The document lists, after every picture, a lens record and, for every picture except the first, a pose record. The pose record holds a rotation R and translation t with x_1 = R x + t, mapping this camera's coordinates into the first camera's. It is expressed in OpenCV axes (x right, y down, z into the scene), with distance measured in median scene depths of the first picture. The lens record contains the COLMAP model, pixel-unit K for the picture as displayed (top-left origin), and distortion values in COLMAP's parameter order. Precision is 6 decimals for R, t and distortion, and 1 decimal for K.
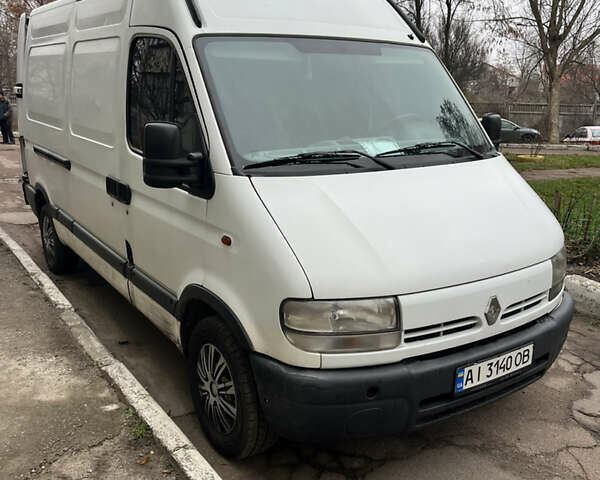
lens RADIAL K [[608.1, 0, 301.1], [0, 608.1, 241.5], [0, 0, 1]] dist [0.001959, 0.000000]
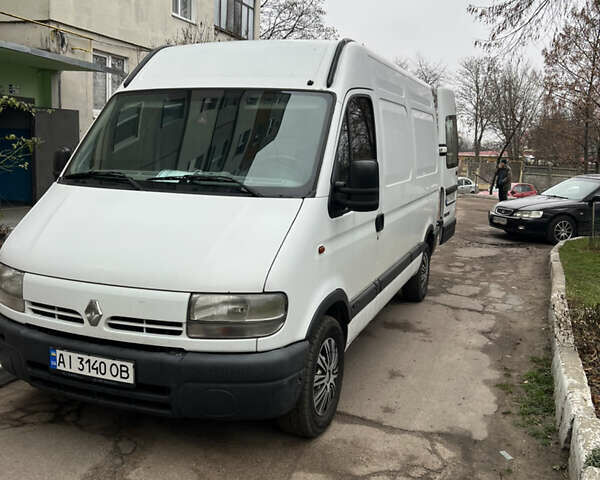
lens RADIAL K [[608.1, 0, 301.2], [0, 608.1, 239.1], [0, 0, 1]] dist [0.001959, 0.000000]
pose [[0.580727, 0.128848, -0.803837, 1.418840], [-0.229727, 0.973204, -0.009969, -0.095825], [0.781013, 0.190452, 0.594766, 0.603369]]
